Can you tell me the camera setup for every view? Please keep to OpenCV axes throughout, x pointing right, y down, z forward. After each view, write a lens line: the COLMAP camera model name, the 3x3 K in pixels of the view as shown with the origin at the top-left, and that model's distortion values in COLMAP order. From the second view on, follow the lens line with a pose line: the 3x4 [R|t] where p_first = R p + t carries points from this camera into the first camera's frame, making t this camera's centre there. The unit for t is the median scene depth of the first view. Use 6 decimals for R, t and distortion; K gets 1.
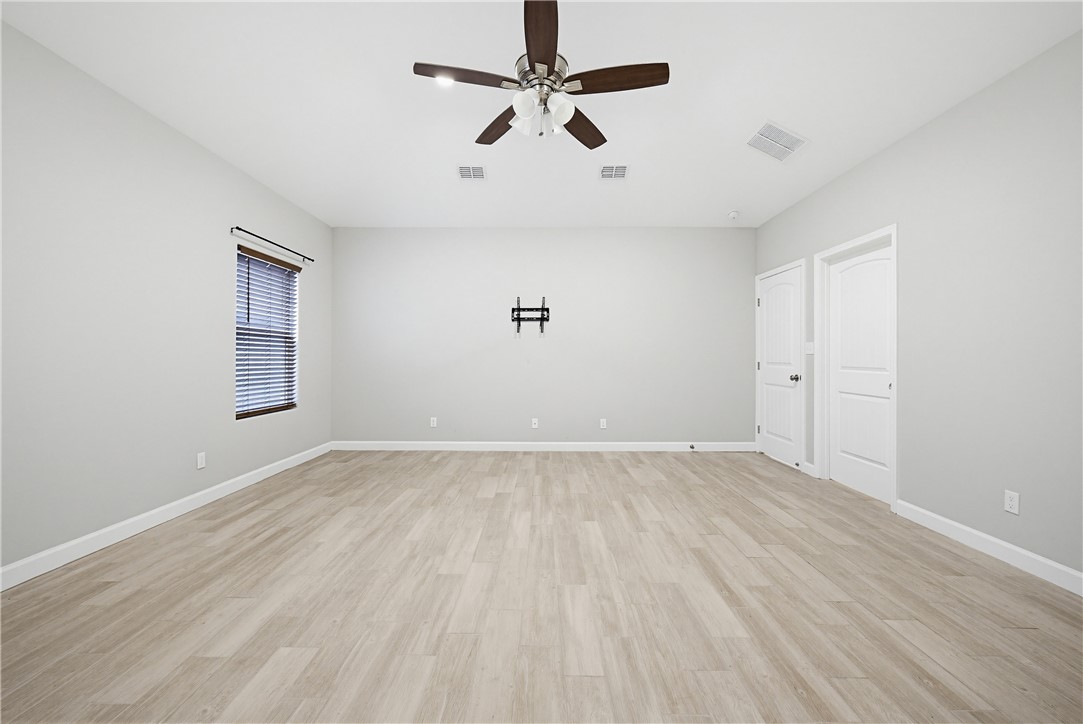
lens RADIAL K [[430.9, 0, 542.1], [0, 430.9, 357.3], [0, 0, 1]] dist [-0.002086, -0.000285]
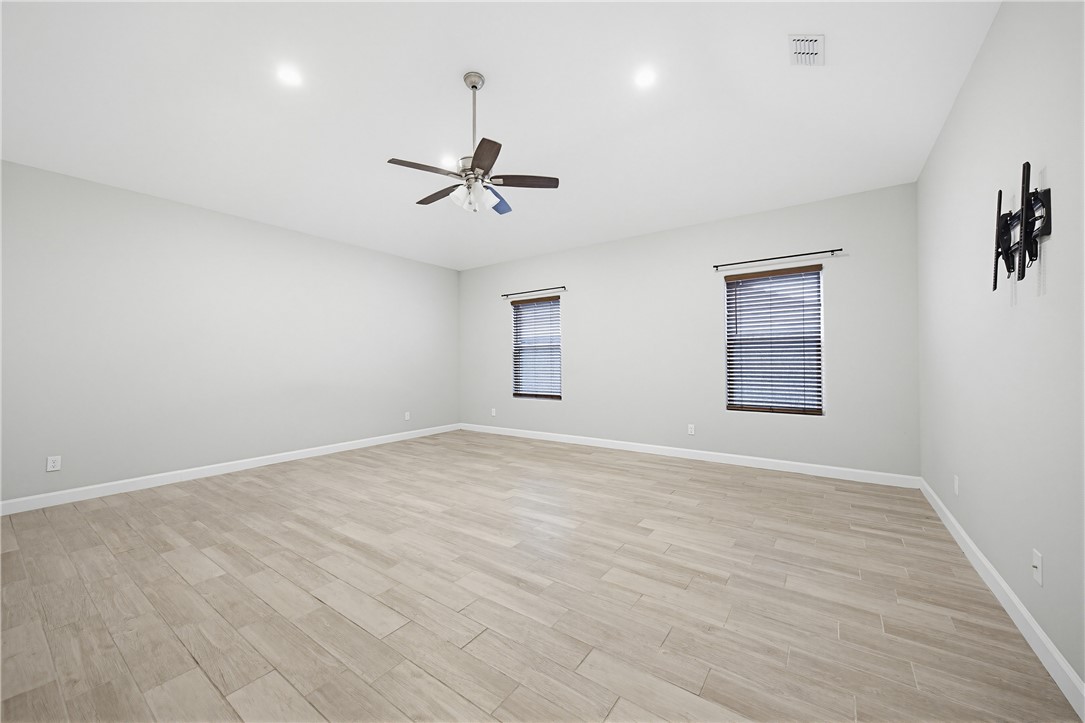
lens RADIAL K [[407.4, 0, 538.5], [0, 407.4, 364.4], [0, 0, 1]] dist [0.000380, 0.000053]
pose [[-0.588025, 0.003252, -0.808836, 0.873813], [0.004735, 0.999989, 0.000578, 0.004743], [0.808829, -0.003490, -0.588034, 1.749509]]
